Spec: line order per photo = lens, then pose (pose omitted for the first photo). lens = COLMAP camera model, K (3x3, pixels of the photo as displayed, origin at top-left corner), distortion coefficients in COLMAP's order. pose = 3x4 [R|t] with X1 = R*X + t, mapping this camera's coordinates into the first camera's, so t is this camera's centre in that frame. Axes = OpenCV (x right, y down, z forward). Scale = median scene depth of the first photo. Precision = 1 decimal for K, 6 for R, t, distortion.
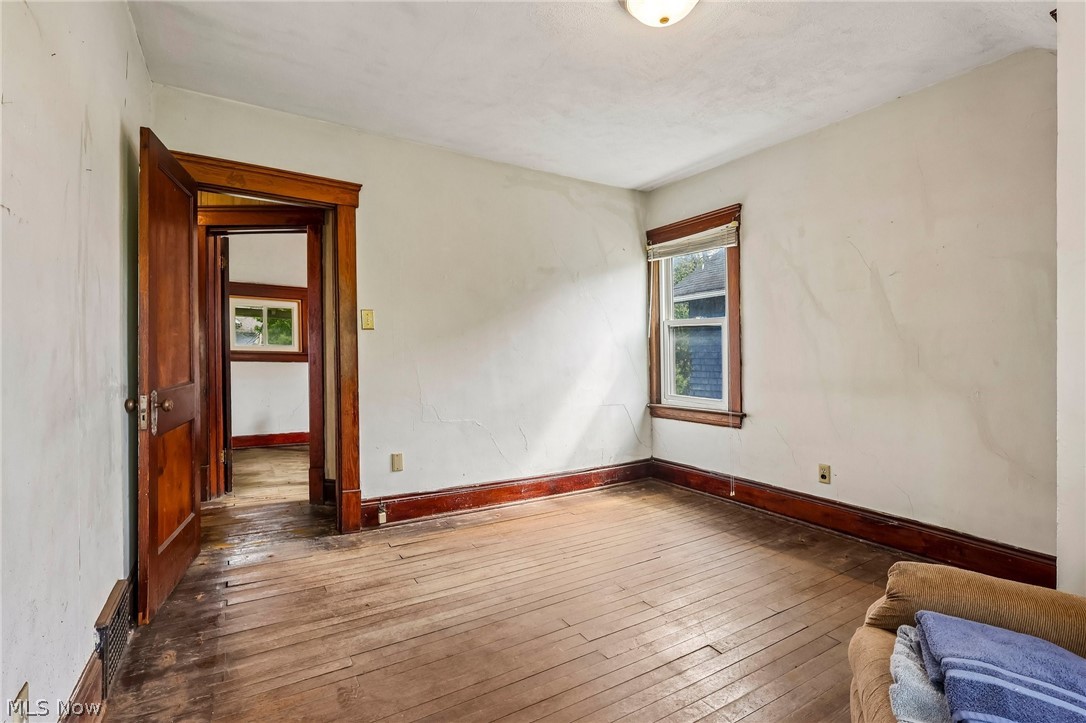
lens RADIAL K [[500.7, 0, 537.7], [0, 500.7, 351.4], [0, 0, 1]] dist [-0.006720, 0.000458]
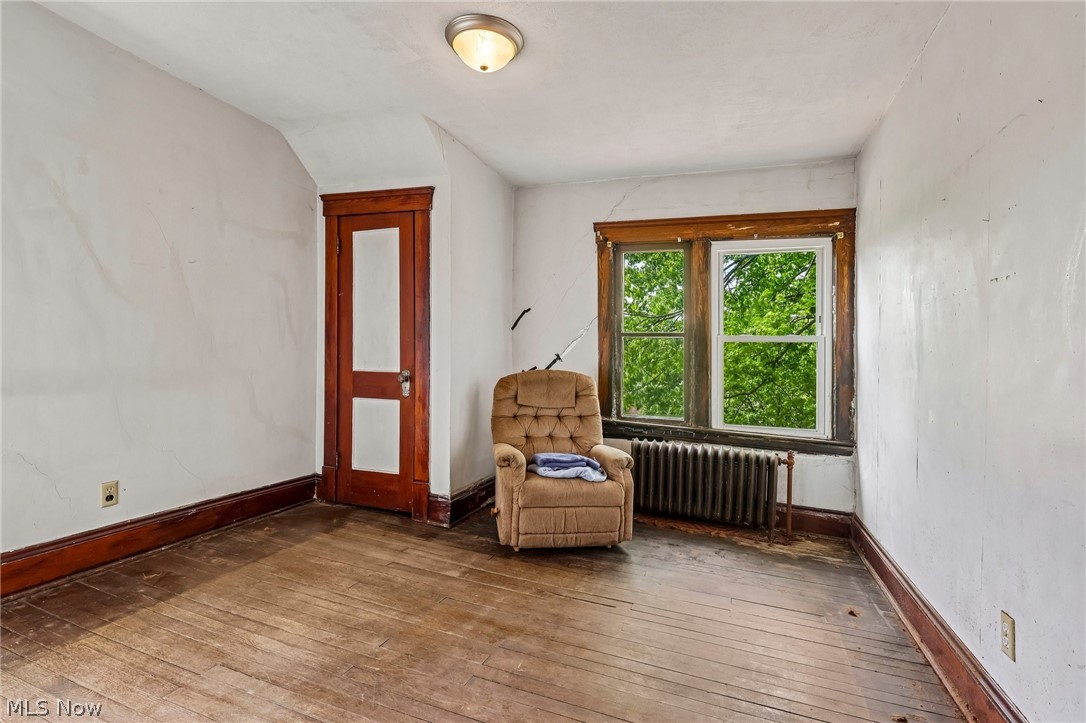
lens RADIAL K [[502.2, 0, 540.3], [0, 502.2, 358.2], [0, 0, 1]] dist [-0.001576, 0.000380]
pose [[-0.602941, -0.004277, 0.797774, -0.458544], [-0.012272, 0.999917, -0.003914, 0.030881], [-0.797691, -0.012150, -0.602944, 0.966460]]
